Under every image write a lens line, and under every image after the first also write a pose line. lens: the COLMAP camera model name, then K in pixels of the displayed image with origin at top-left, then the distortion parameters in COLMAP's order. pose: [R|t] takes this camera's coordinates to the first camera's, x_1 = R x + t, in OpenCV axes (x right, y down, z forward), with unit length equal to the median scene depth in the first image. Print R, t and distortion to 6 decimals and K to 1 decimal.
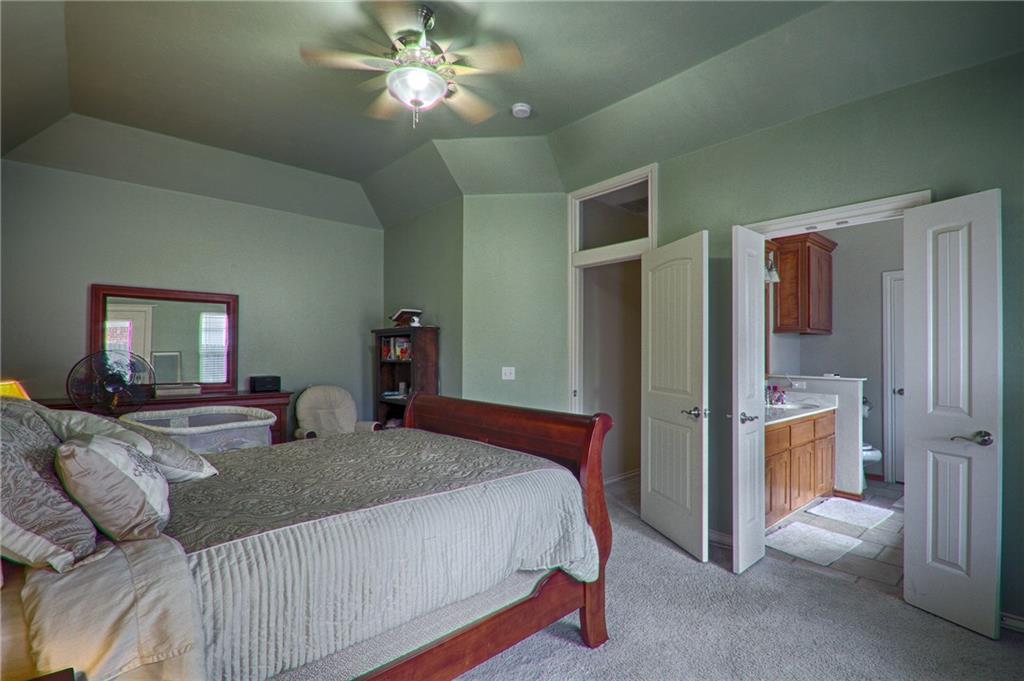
lens RADIAL K [[482.7, 0, 510.5], [0, 482.7, 347.2], [0, 0, 1]] dist [-0.004670, -0.000904]
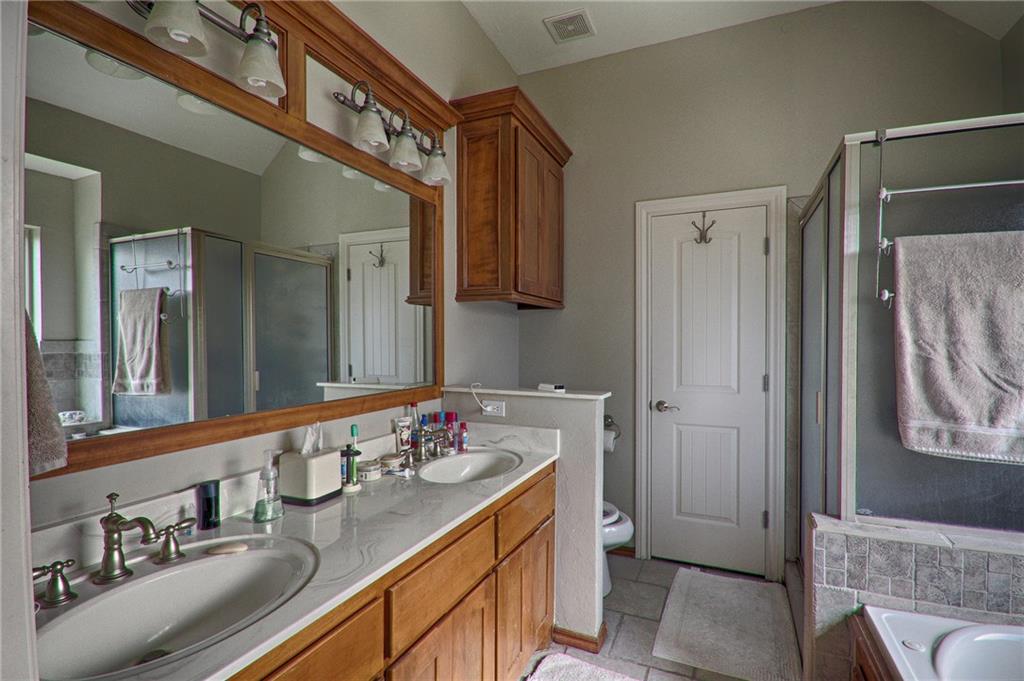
lens RADIAL K [[482.7, 0, 510.5], [0, 482.7, 347.2], [0, 0, 1]] dist [-0.004670, -0.000904]
pose [[0.912371, -0.010868, 0.409219, 0.422593], [-0.001305, 0.999565, 0.029457, 0.003241], [-0.409362, -0.027410, 0.911960, 0.563476]]
